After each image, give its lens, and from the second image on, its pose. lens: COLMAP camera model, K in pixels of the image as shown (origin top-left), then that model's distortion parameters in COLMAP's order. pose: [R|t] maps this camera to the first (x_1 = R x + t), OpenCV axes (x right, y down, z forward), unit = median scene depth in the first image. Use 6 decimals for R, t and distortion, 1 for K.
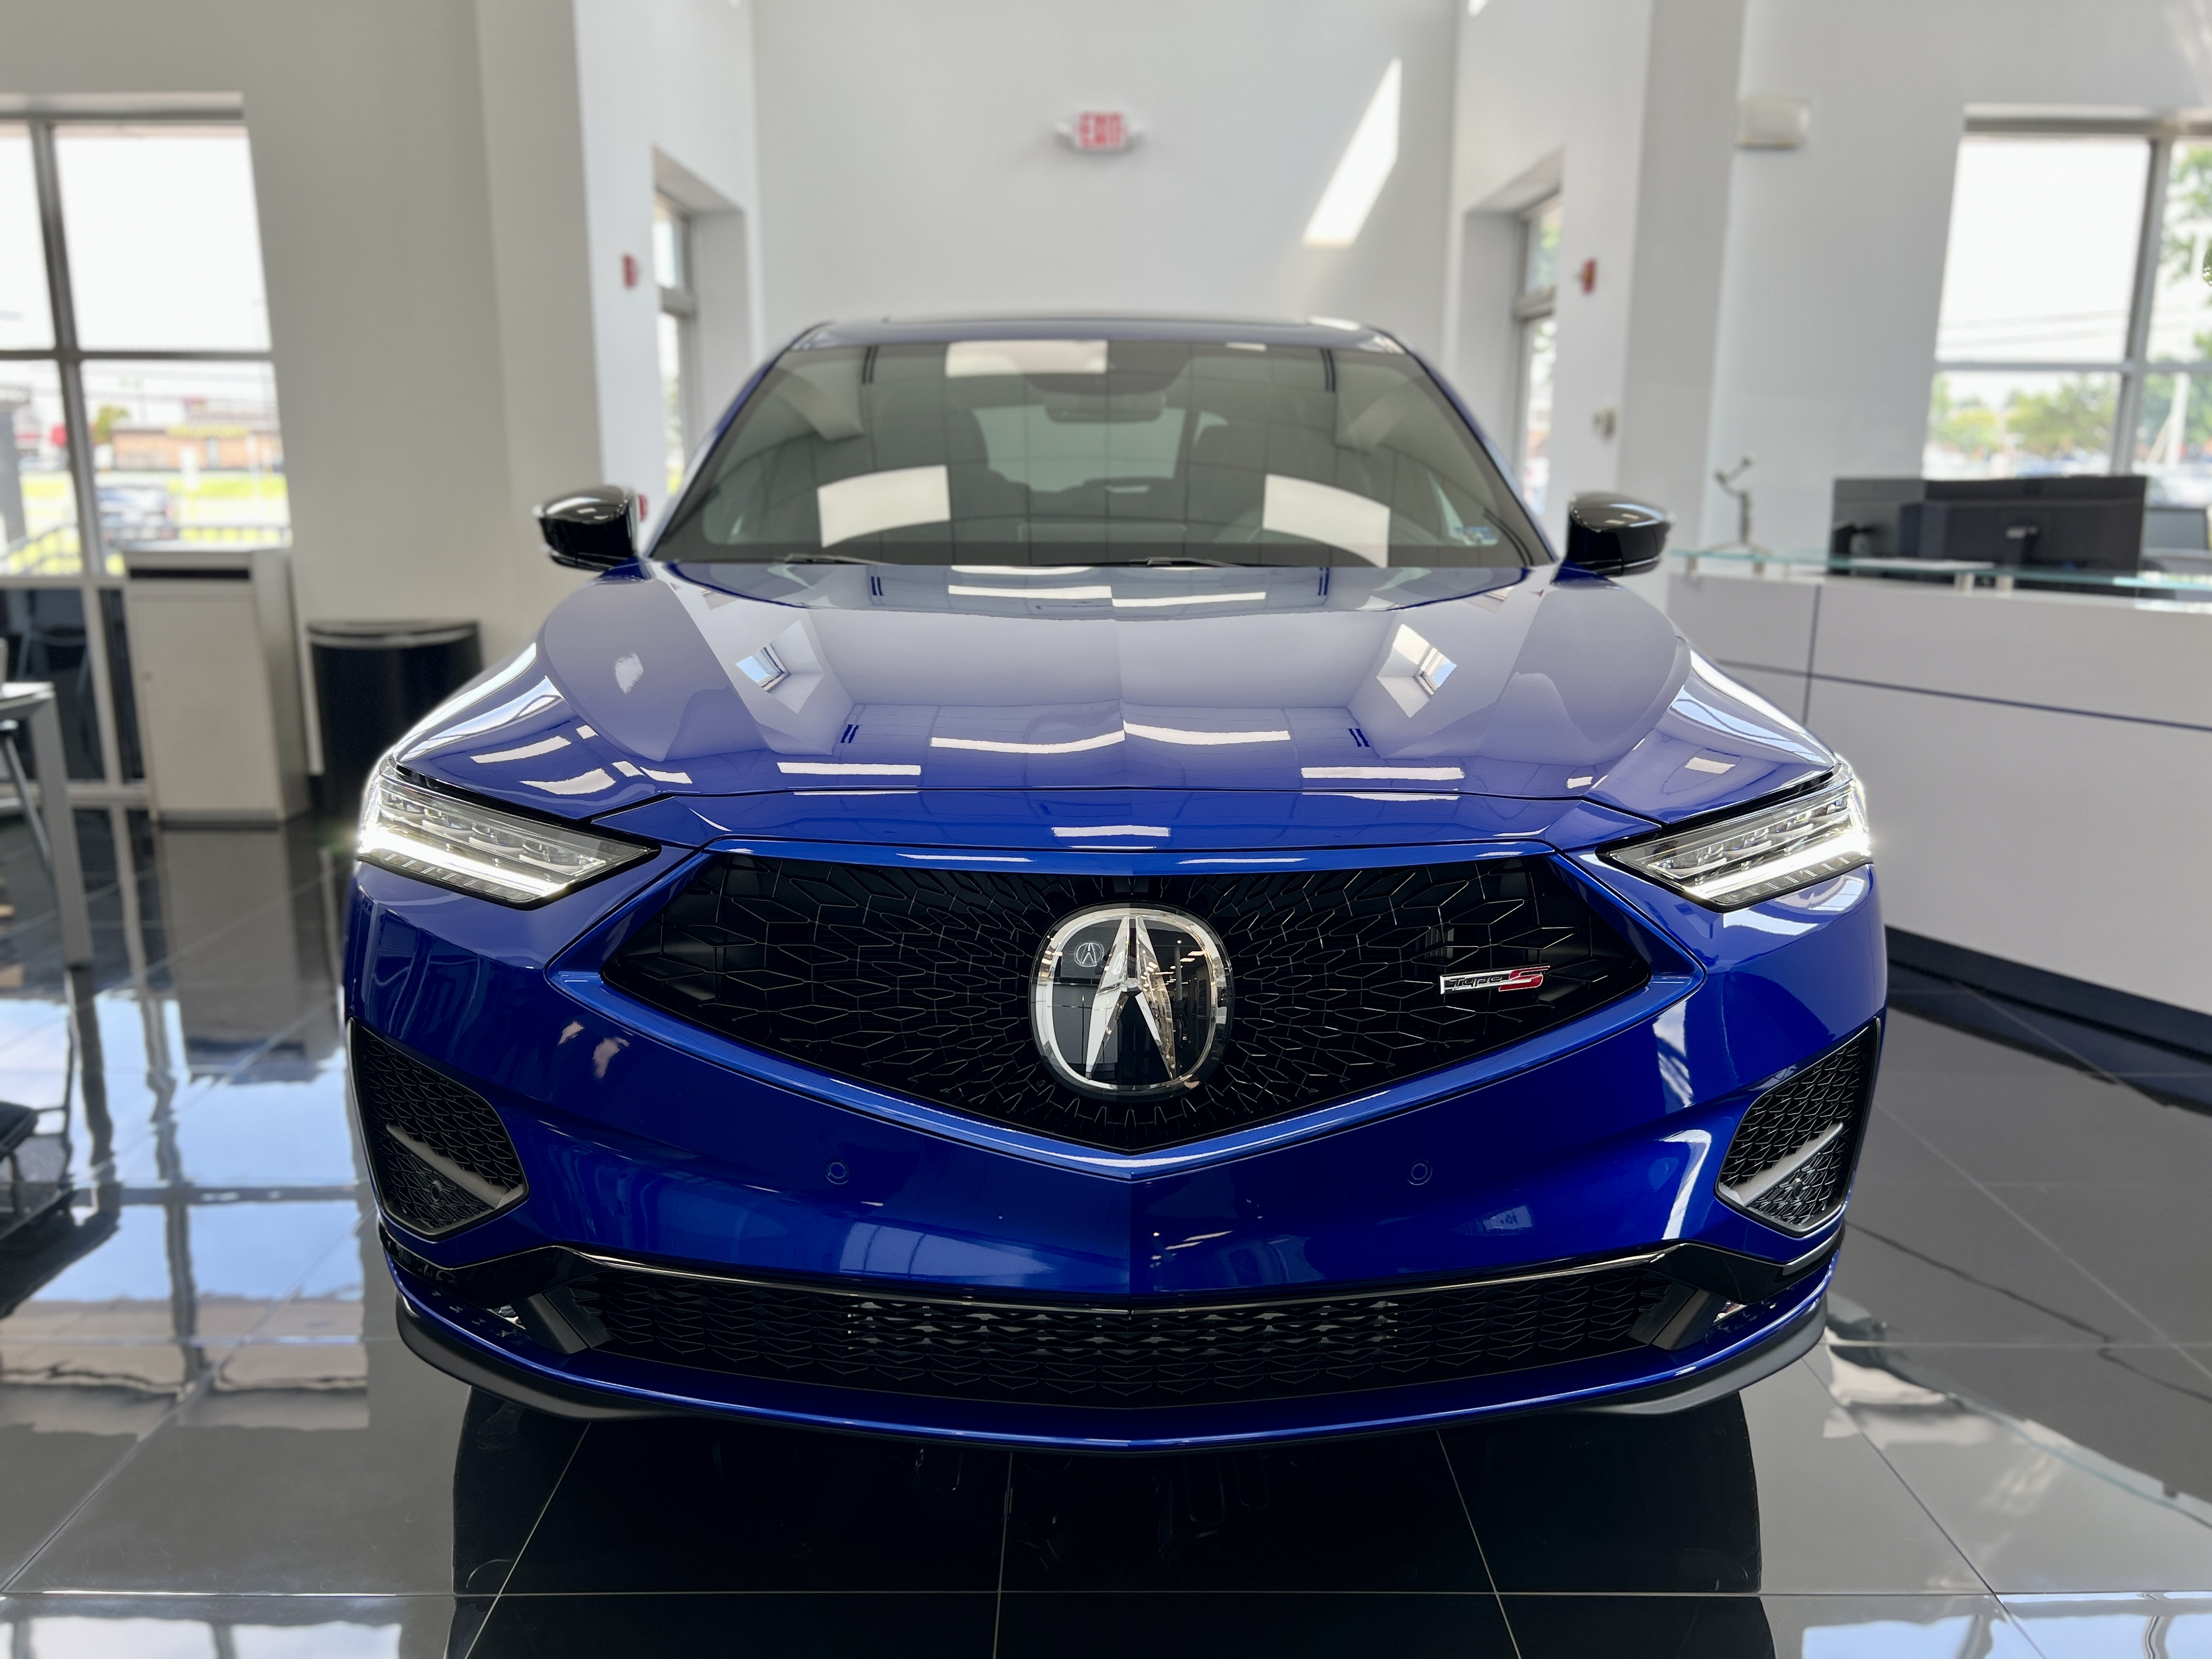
lens RADIAL K [[1667.5, 0, 1106.0], [0, 1667.5, 829.5], [0, 0, 1]] dist [-0.005405, -0.003476]
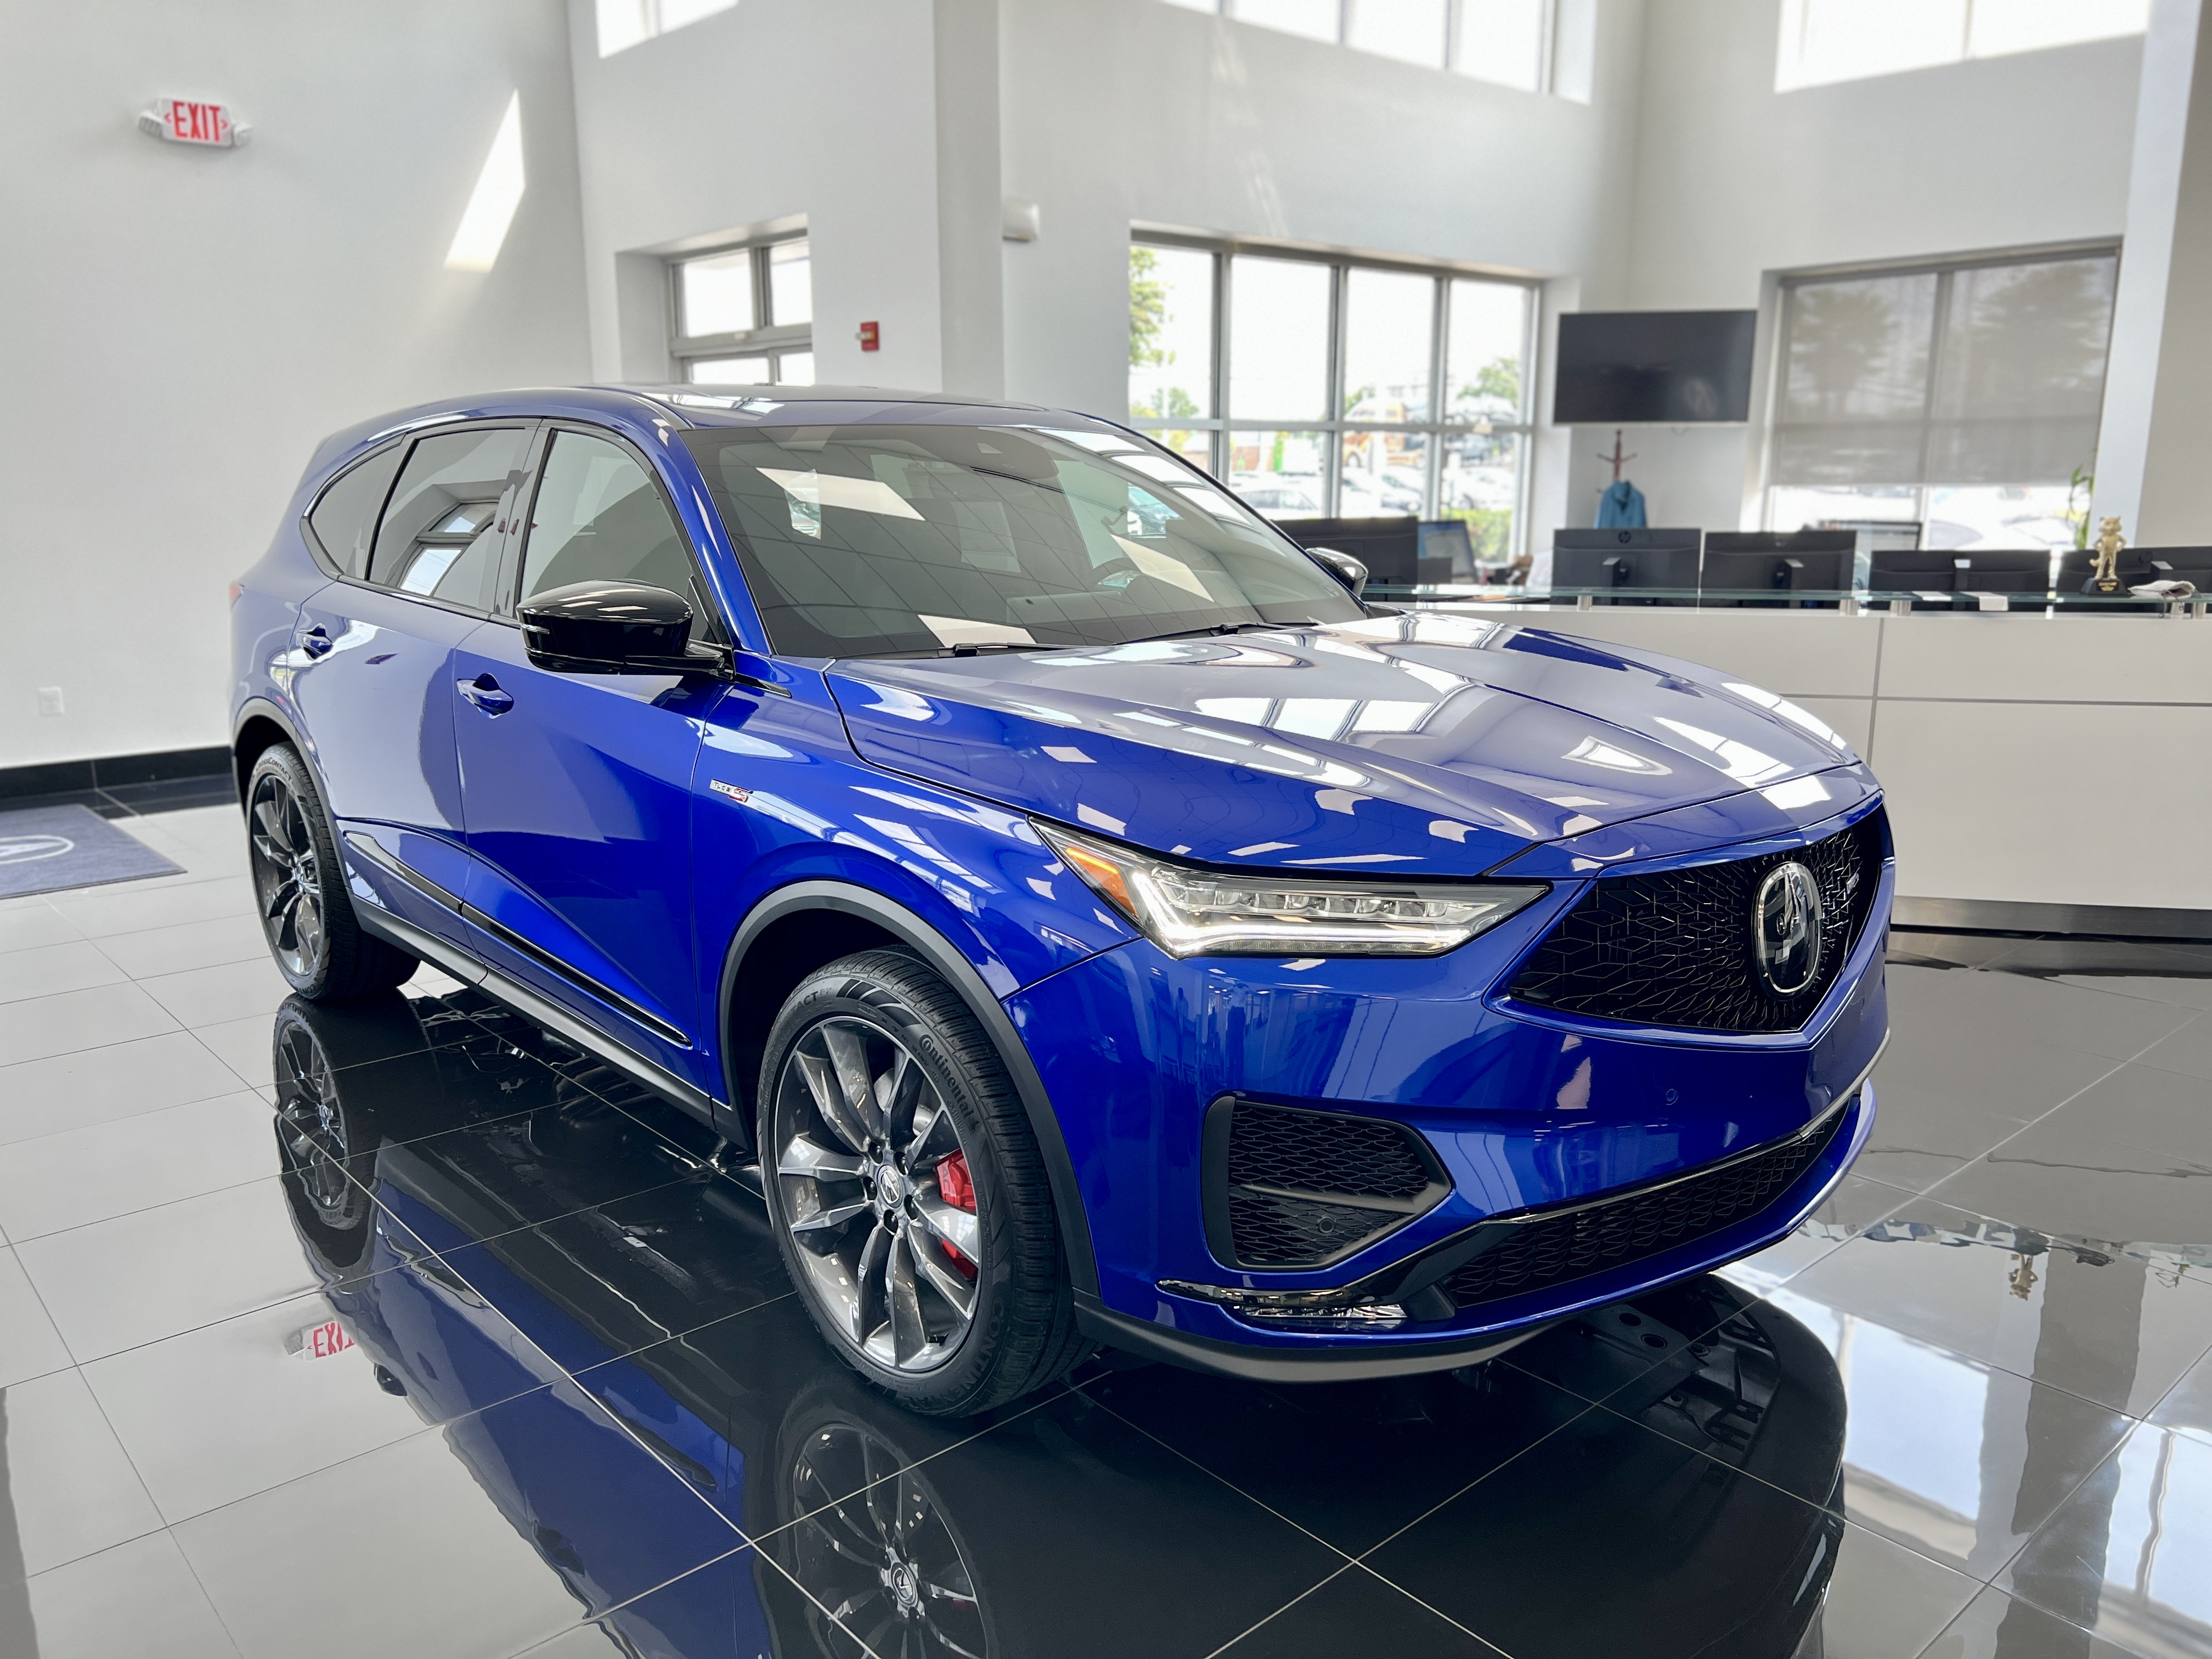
lens RADIAL K [[1667.5, 0, 1106.0], [0, 1667.5, 829.5], [0, 0, 1]] dist [-0.005405, -0.003476]
pose [[0.747614, -0.138927, 0.649440, -0.379450], [0.144793, 0.988449, 0.044766, -0.037791], [-0.648157, 0.060567, 0.759094, 0.085528]]
